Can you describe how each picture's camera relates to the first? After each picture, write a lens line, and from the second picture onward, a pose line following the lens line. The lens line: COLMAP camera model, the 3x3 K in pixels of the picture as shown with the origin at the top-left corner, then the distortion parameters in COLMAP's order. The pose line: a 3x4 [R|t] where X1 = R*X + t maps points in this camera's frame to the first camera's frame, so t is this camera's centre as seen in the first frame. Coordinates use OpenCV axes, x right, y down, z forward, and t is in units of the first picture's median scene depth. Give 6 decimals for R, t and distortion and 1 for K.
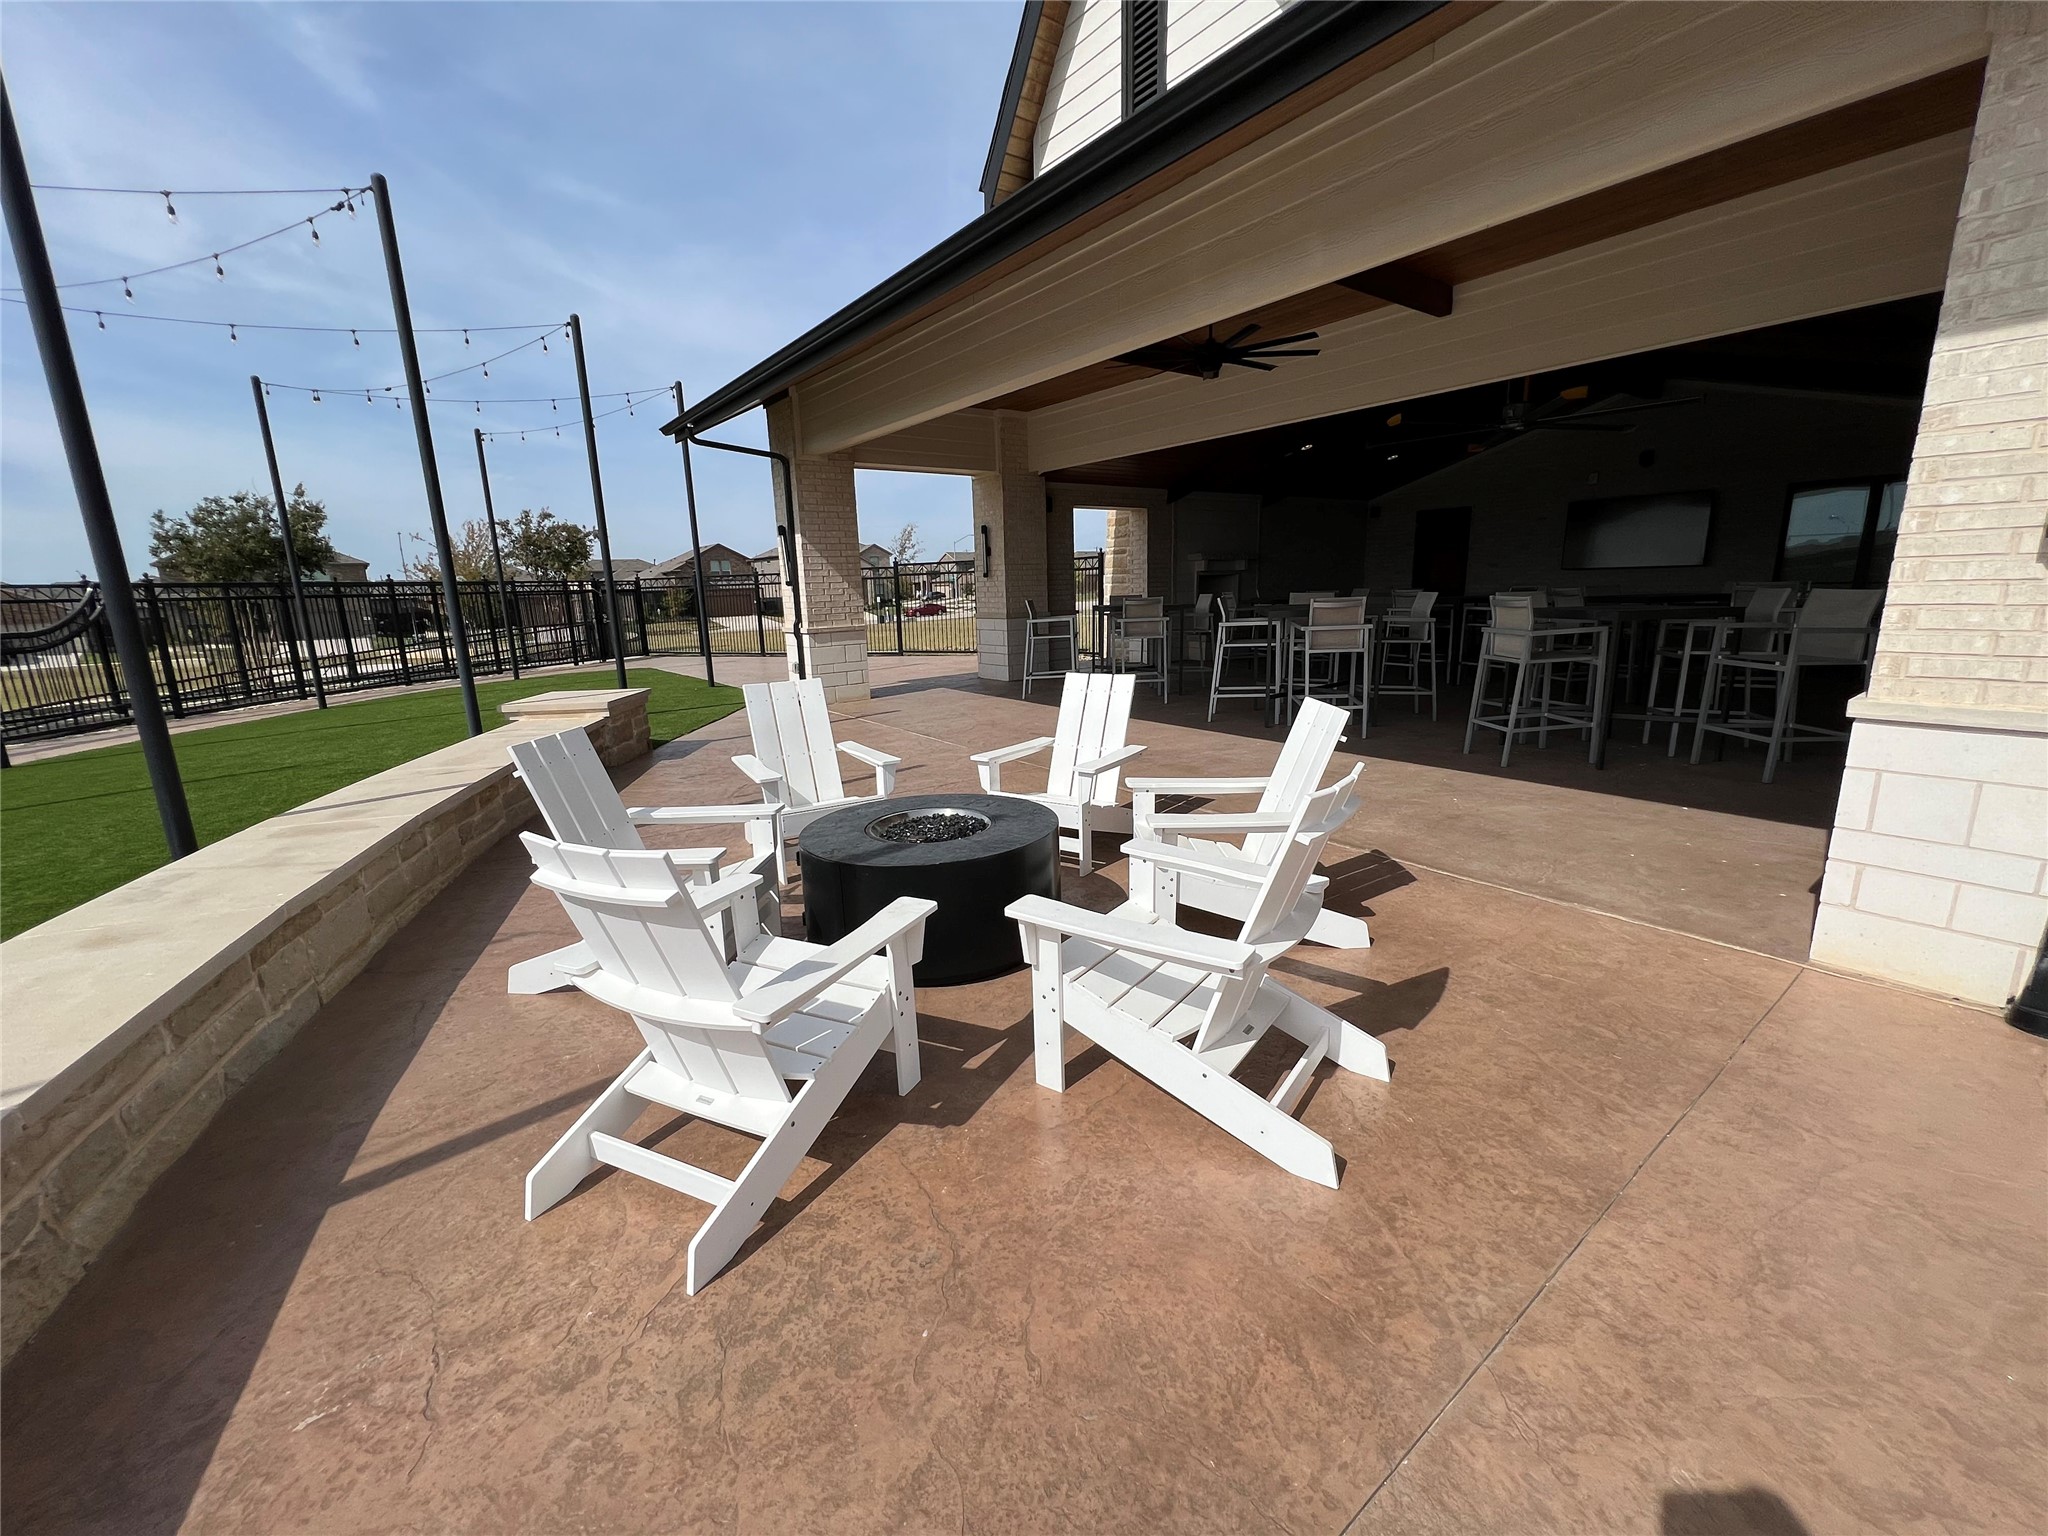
lens RADIAL K [[816.3, 0, 1024.0], [0, 816.3, 768.0], [0, 0, 1]] dist [0.000711, -0.000246]
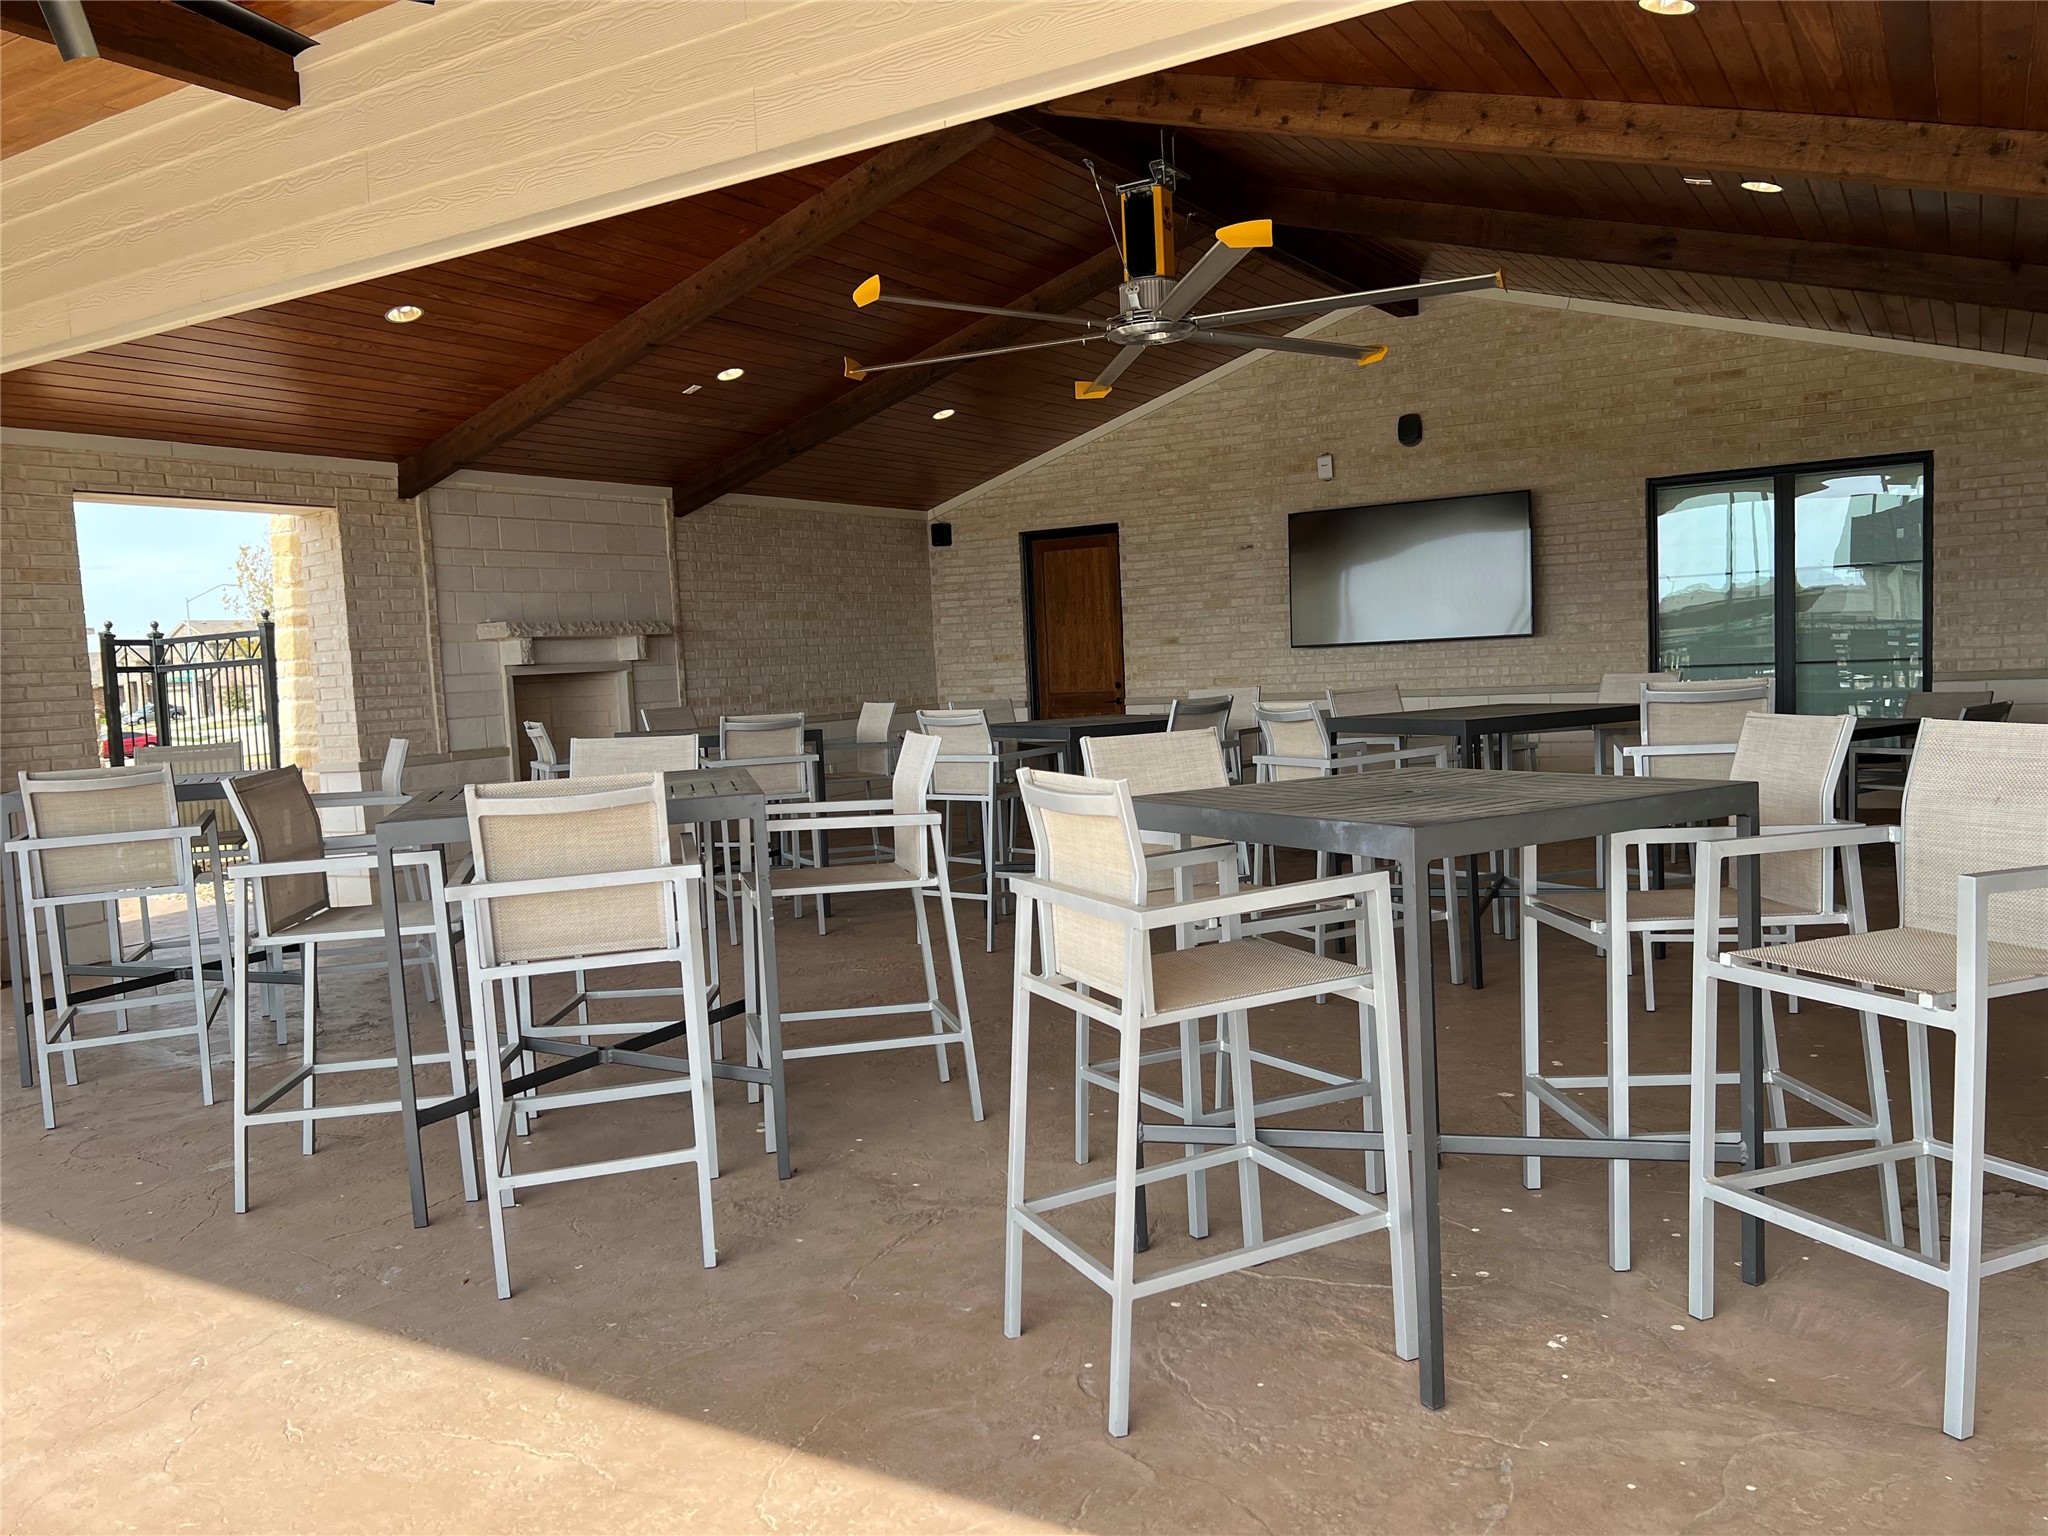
lens RADIAL K [[1243.9, 0, 1024.0], [0, 1243.9, 768.0], [0, 0, 1]] dist [0.040990, 0.000653]
pose [[0.945913, -0.047581, 0.320912, 0.341828], [0.090942, 0.988415, -0.121509, -0.124897], [-0.311413, 0.144121, 0.939282, 0.467235]]
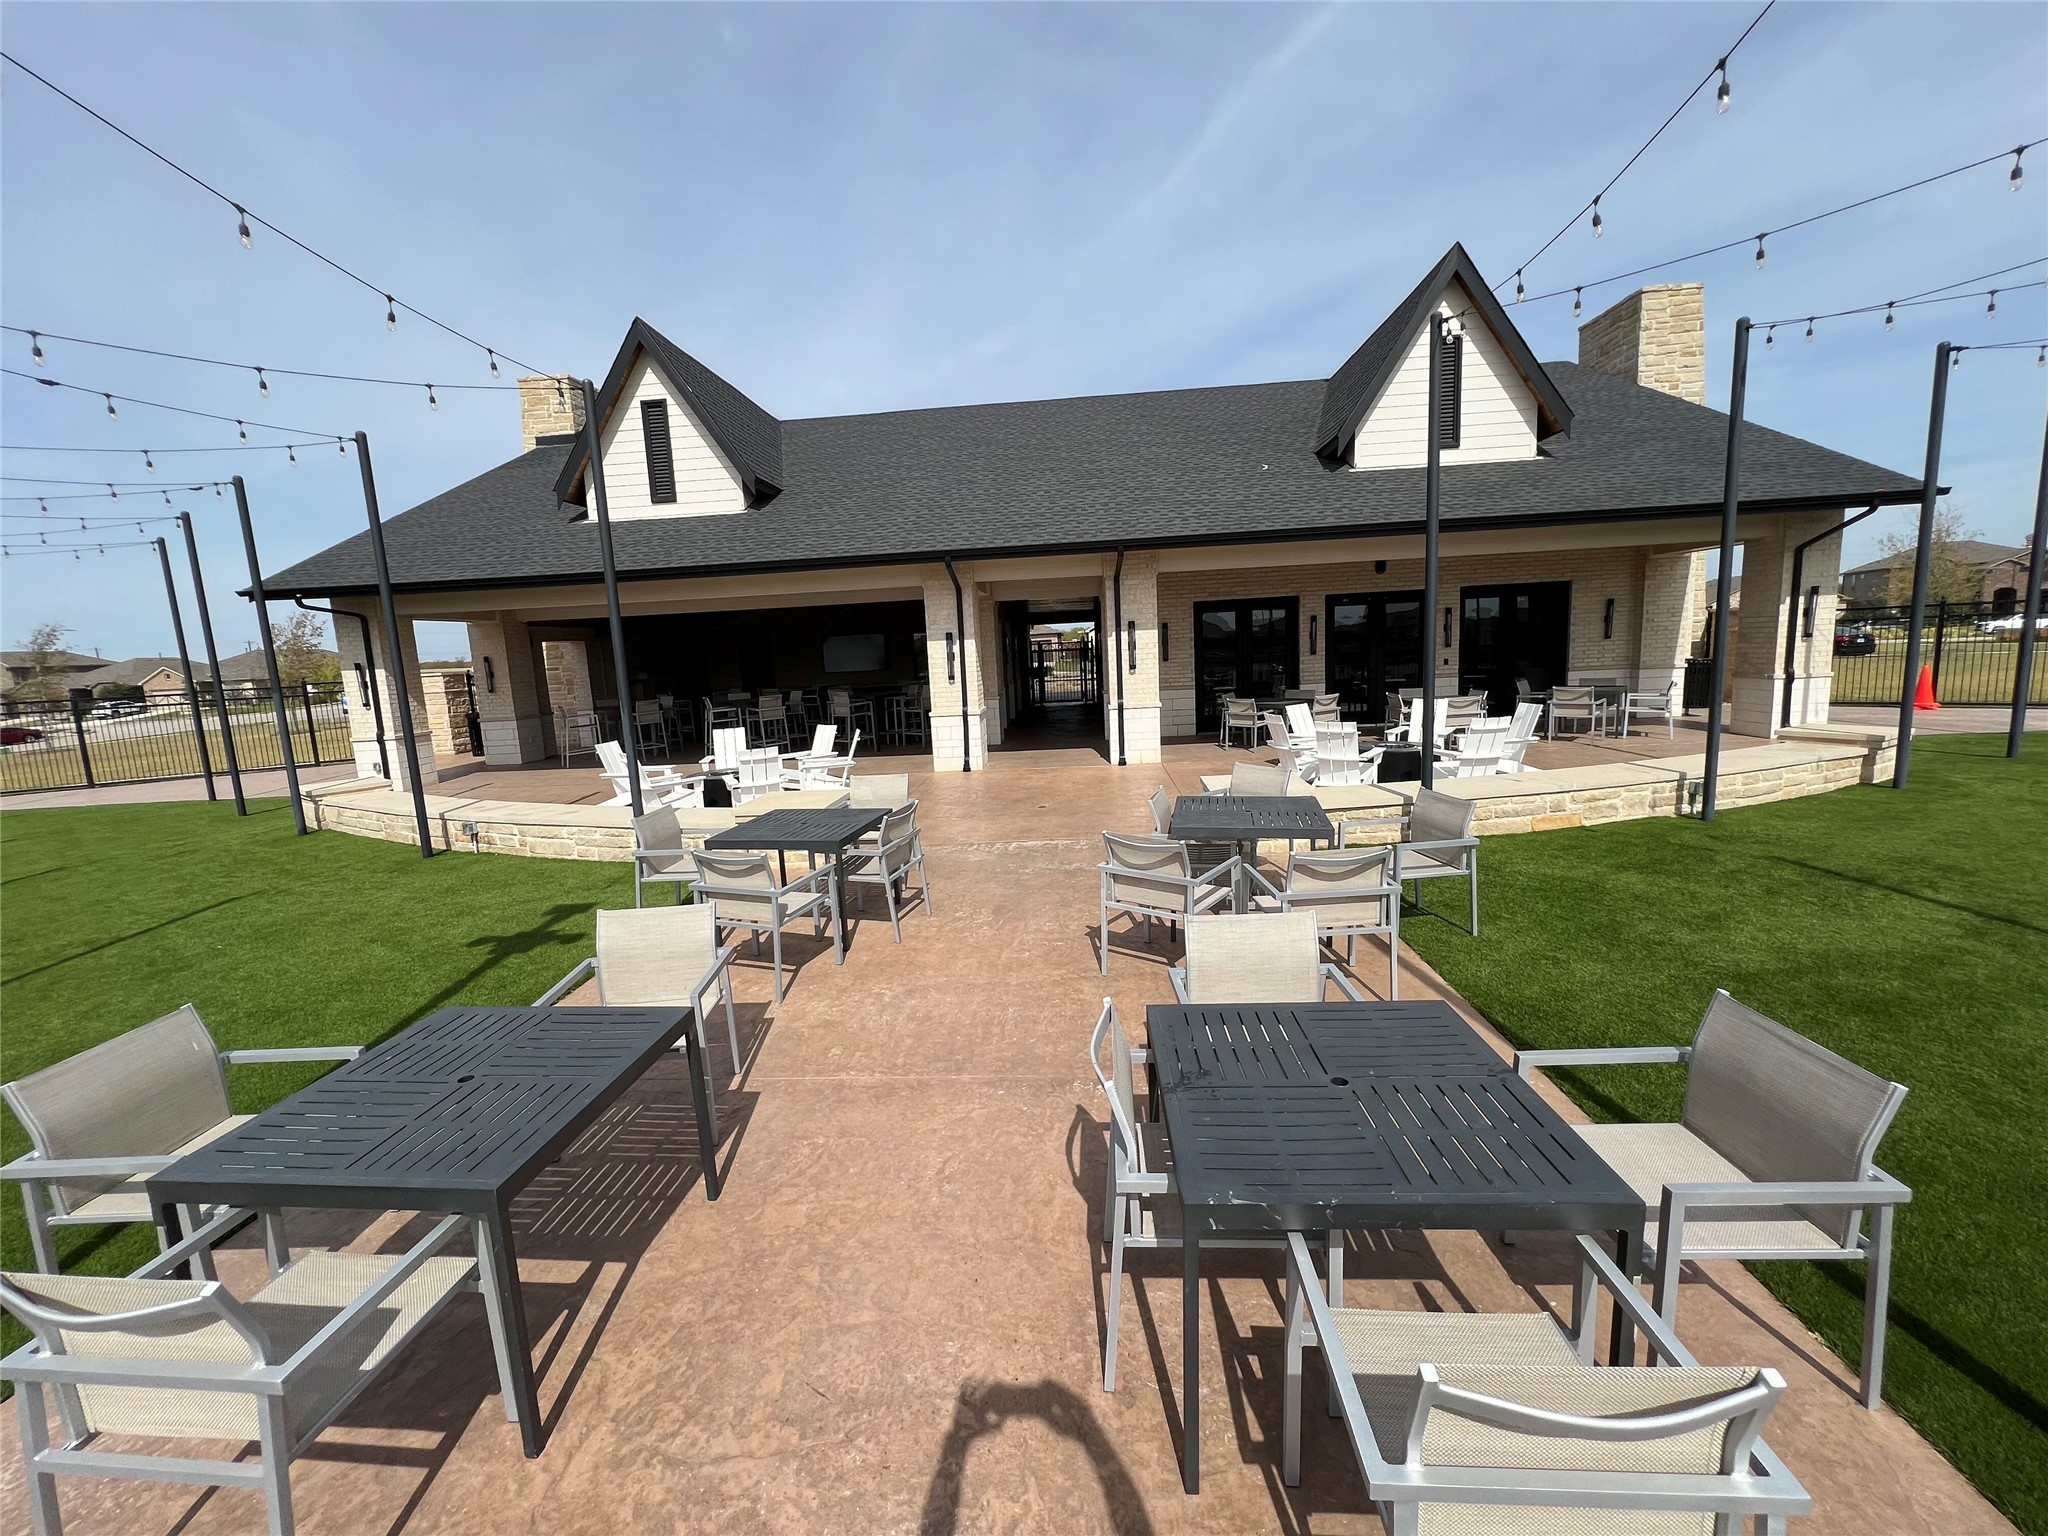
lens RADIAL K [[816.3, 0, 1024.0], [0, 816.3, 768.0], [0, 0, 1]] dist [0.000711, -0.000246]
pose [[0.648937, -0.119573, 0.751388, -0.661602], [0.196168, 0.980479, -0.013390, 0.117545], [-0.735119, 0.156087, 0.659725, -0.734727]]
